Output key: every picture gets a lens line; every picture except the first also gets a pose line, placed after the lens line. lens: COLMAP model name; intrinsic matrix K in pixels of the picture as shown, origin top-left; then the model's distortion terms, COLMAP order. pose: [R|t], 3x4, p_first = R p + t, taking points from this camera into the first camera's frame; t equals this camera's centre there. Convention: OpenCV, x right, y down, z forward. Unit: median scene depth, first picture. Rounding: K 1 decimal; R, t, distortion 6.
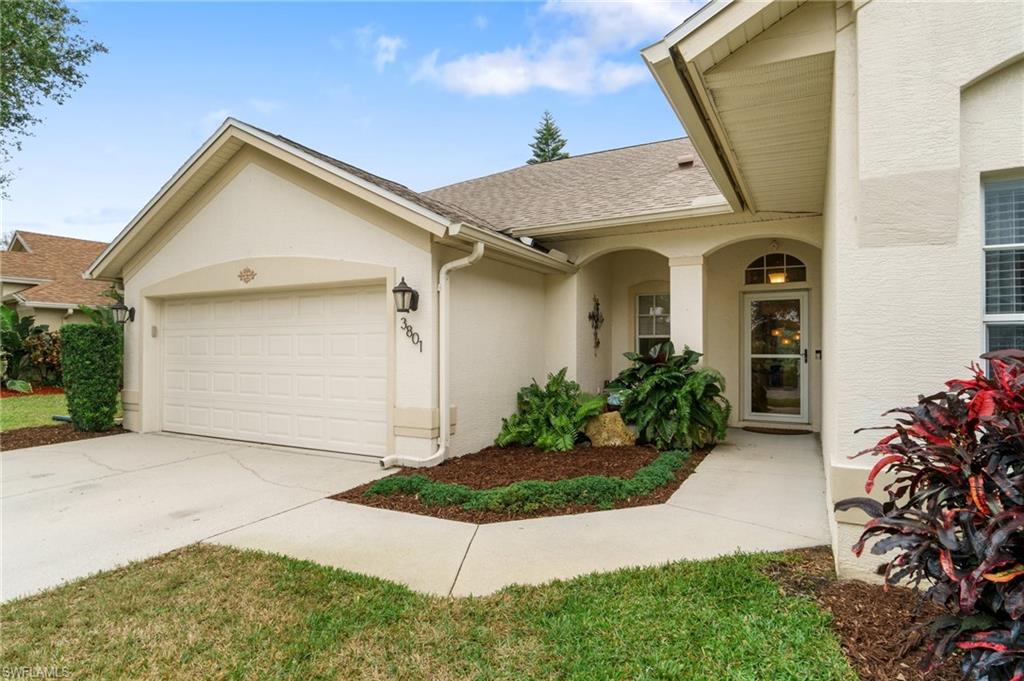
lens RADIAL K [[568.9, 0, 505.7], [0, 568.9, 343.1], [0, 0, 1]] dist [-0.007226, -0.001542]
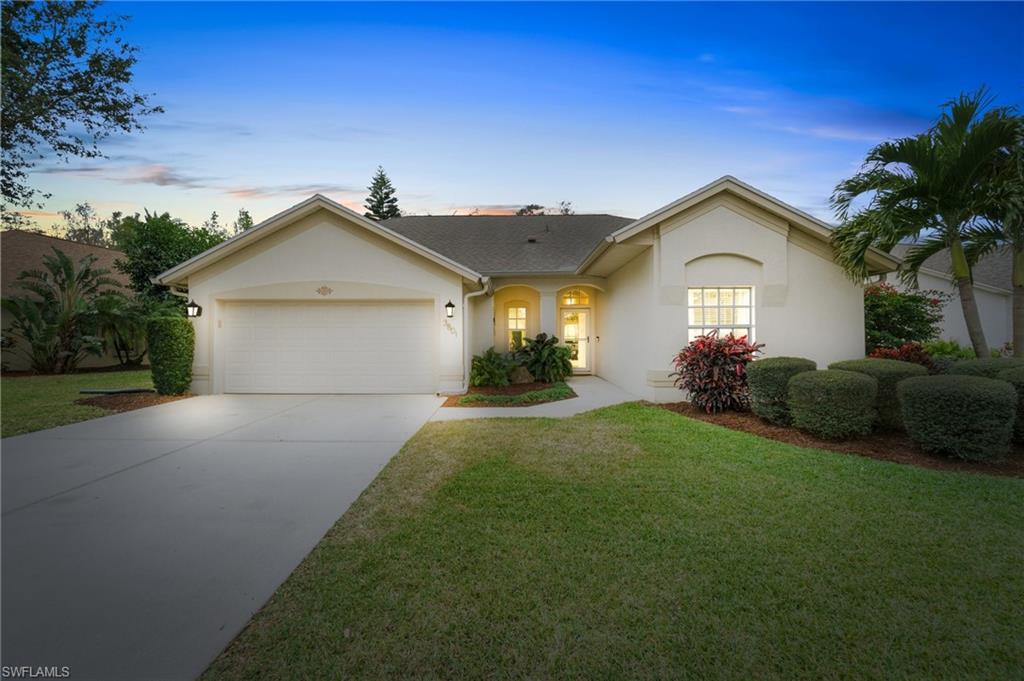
lens RADIAL K [[441.9, 0, 516.0], [0, 441.9, 334.3], [0, 0, 1]] dist [-0.008257, 0.003166]
pose [[0.879150, 0.004274, 0.476526, -0.578107], [-0.004363, 0.999990, -0.000921, 0.004609], [-0.476525, -0.001270, 0.879160, -0.377900]]
